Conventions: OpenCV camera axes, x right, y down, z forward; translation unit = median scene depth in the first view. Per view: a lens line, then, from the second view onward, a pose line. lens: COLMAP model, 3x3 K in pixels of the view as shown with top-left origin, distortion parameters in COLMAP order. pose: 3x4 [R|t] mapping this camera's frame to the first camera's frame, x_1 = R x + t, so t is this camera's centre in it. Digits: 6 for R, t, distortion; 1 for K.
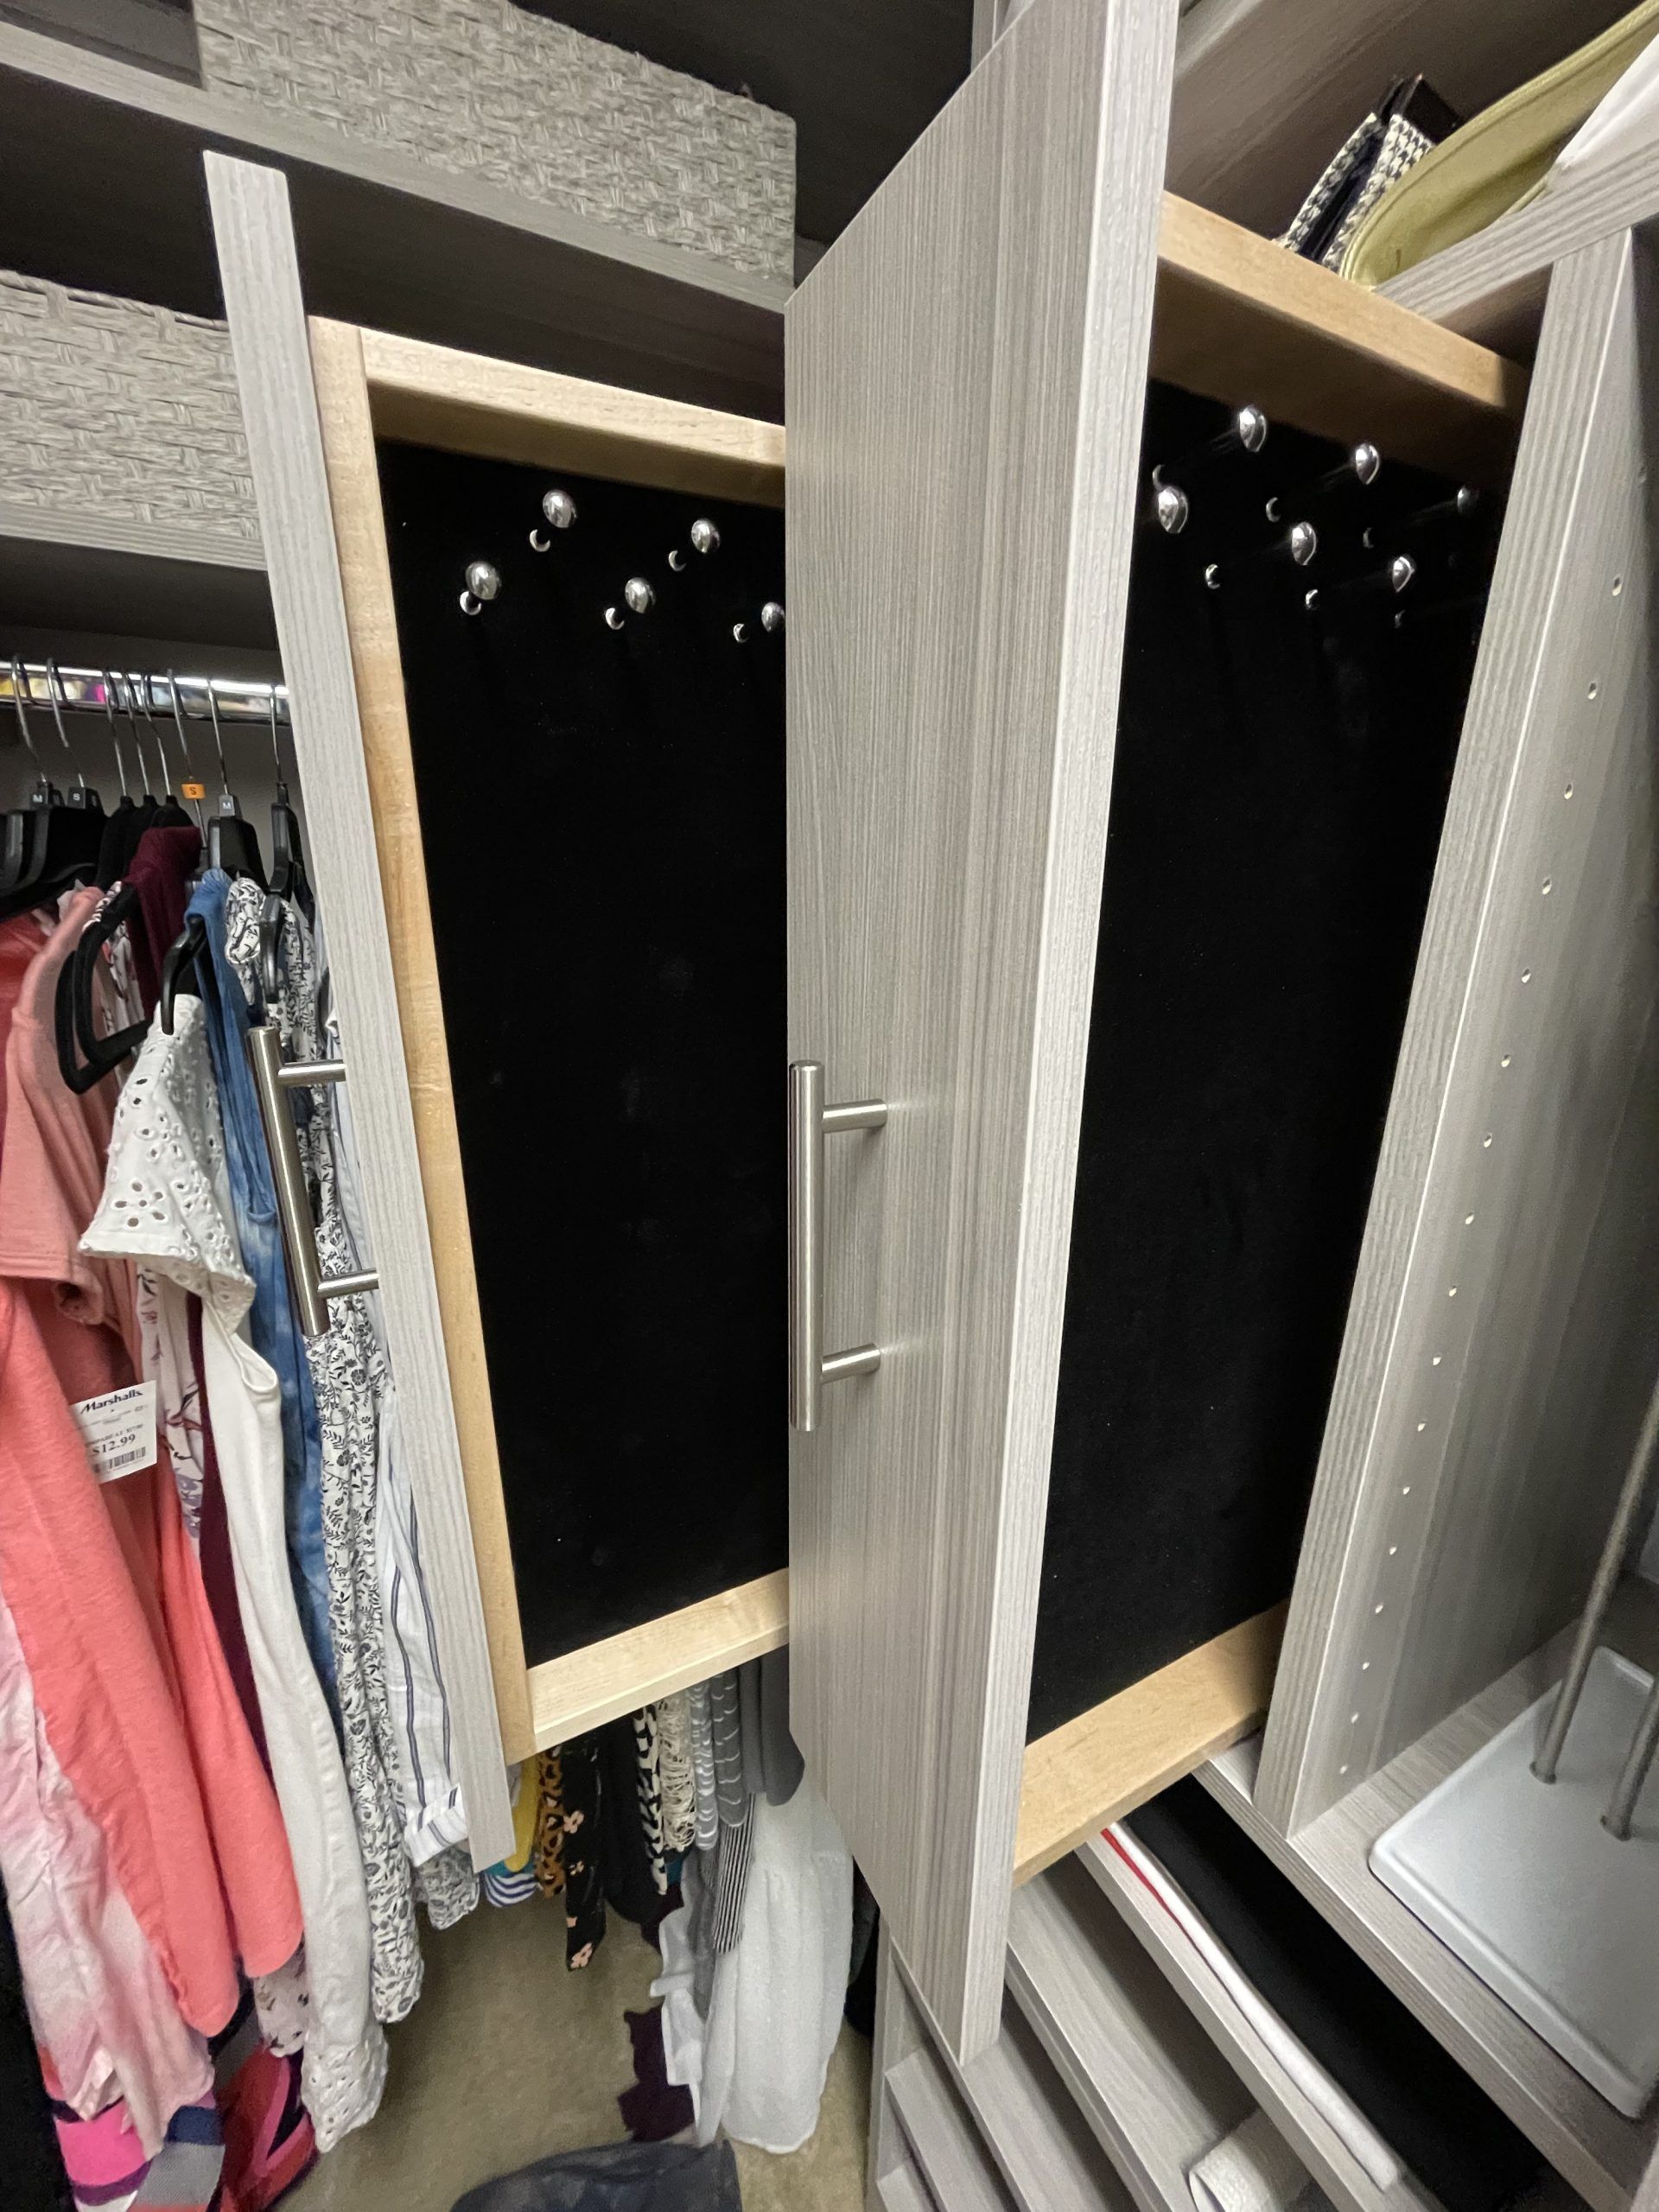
lens RADIAL K [[893.4, 0, 831.6], [0, 893.4, 1108.1], [0, 0, 1]] dist [-0.000017, 0.000143]
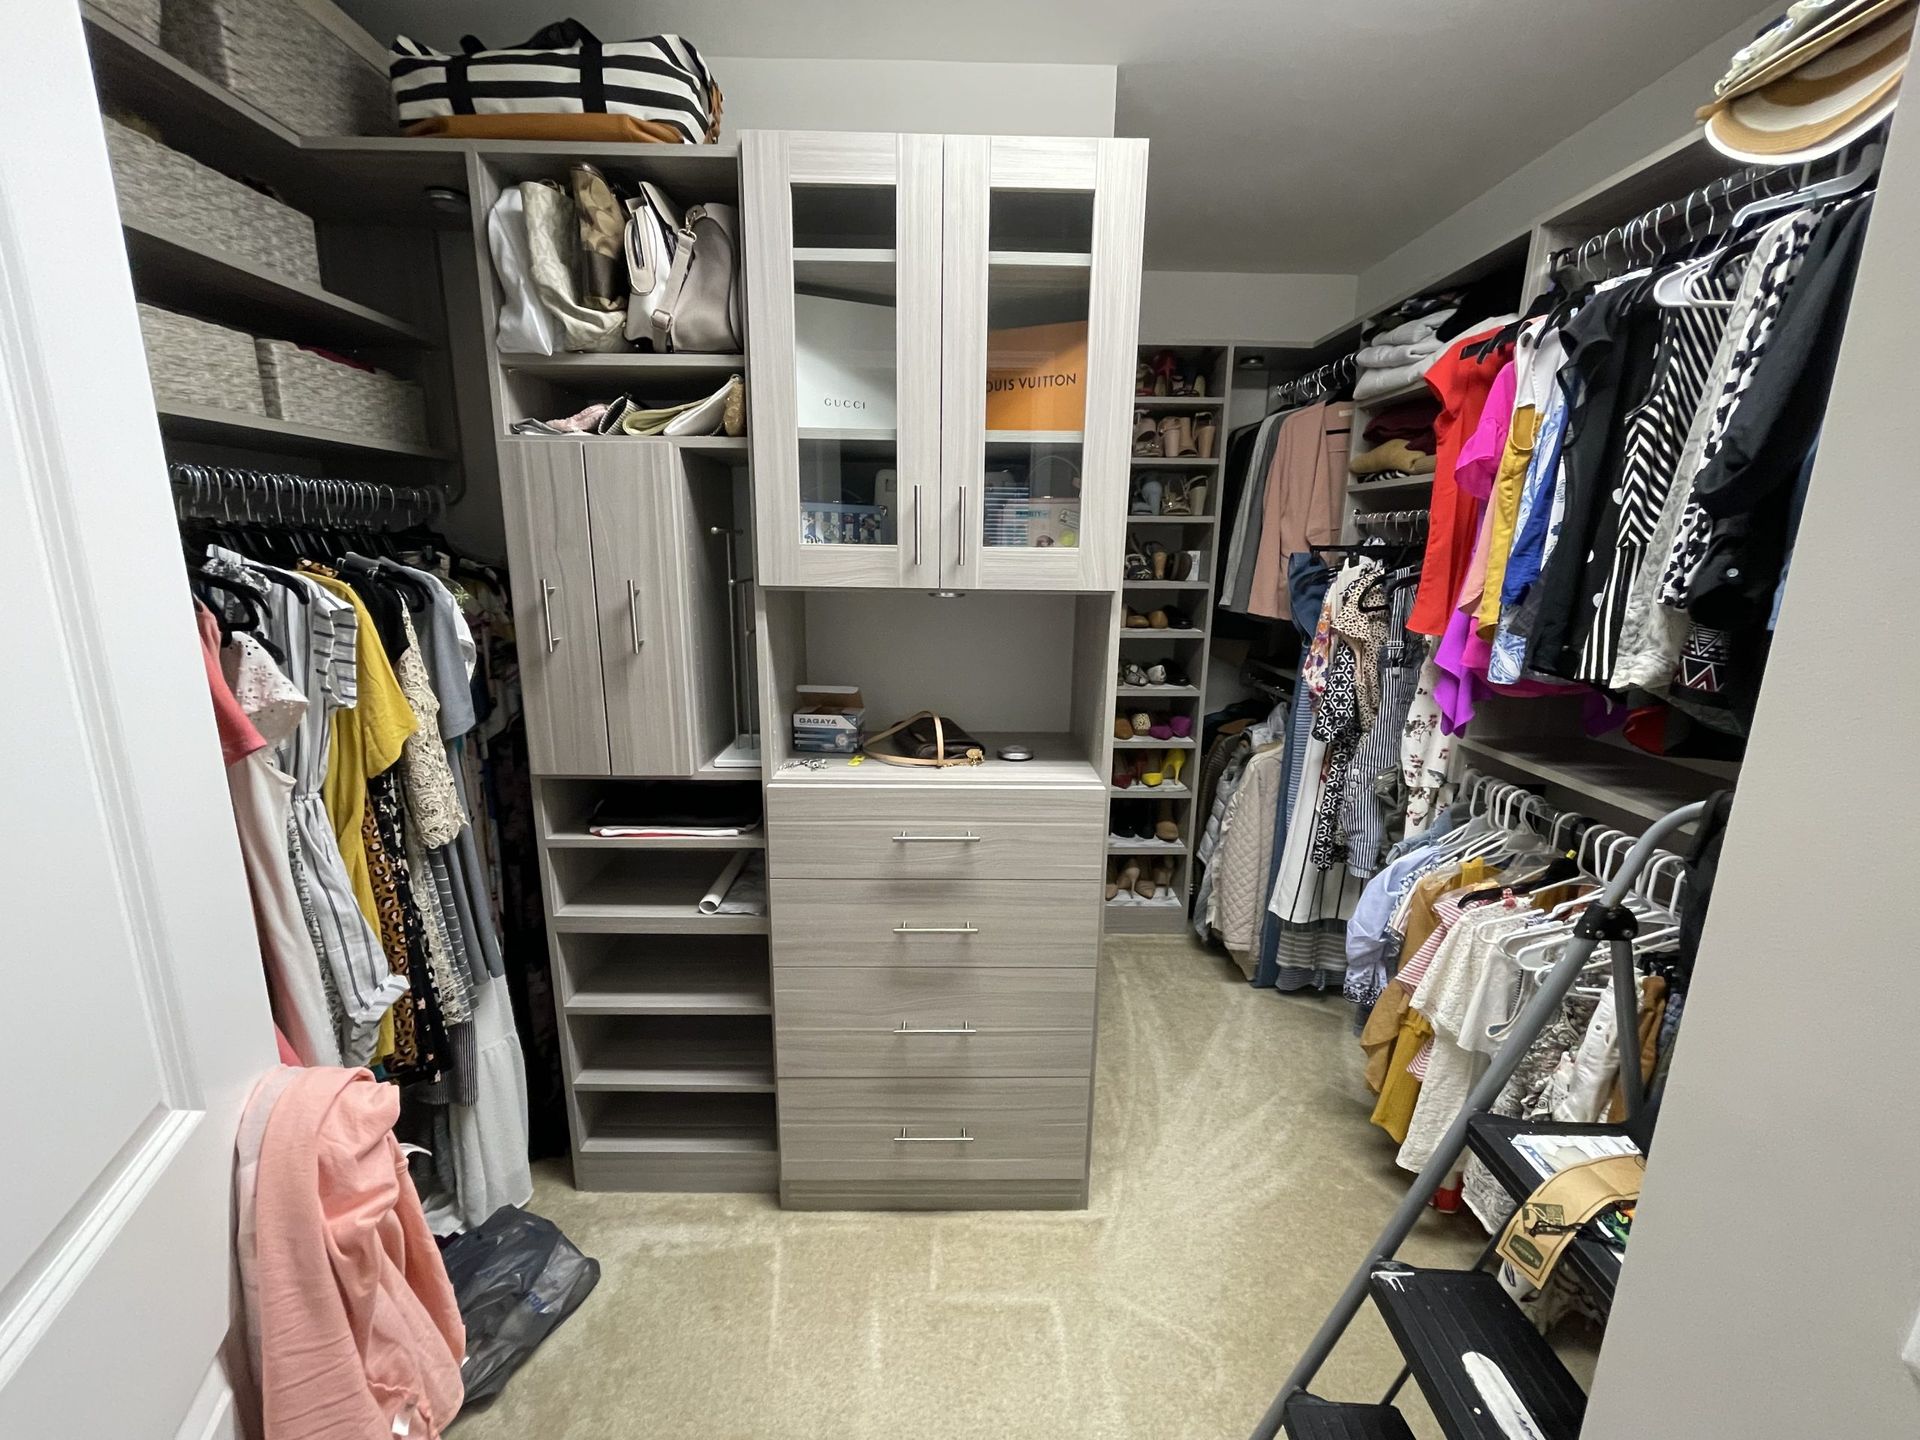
lens RADIAL K [[775.4, 0, 959.1], [0, 775.4, 715.3], [0, 0, 1]] dist [-0.000017, 0.000143]
pose [[0.464644, -0.195167, 0.863722, -1.247784], [0.238936, 0.966861, 0.089936, 0.315194], [-0.852652, 0.164586, 0.495879, -1.172879]]
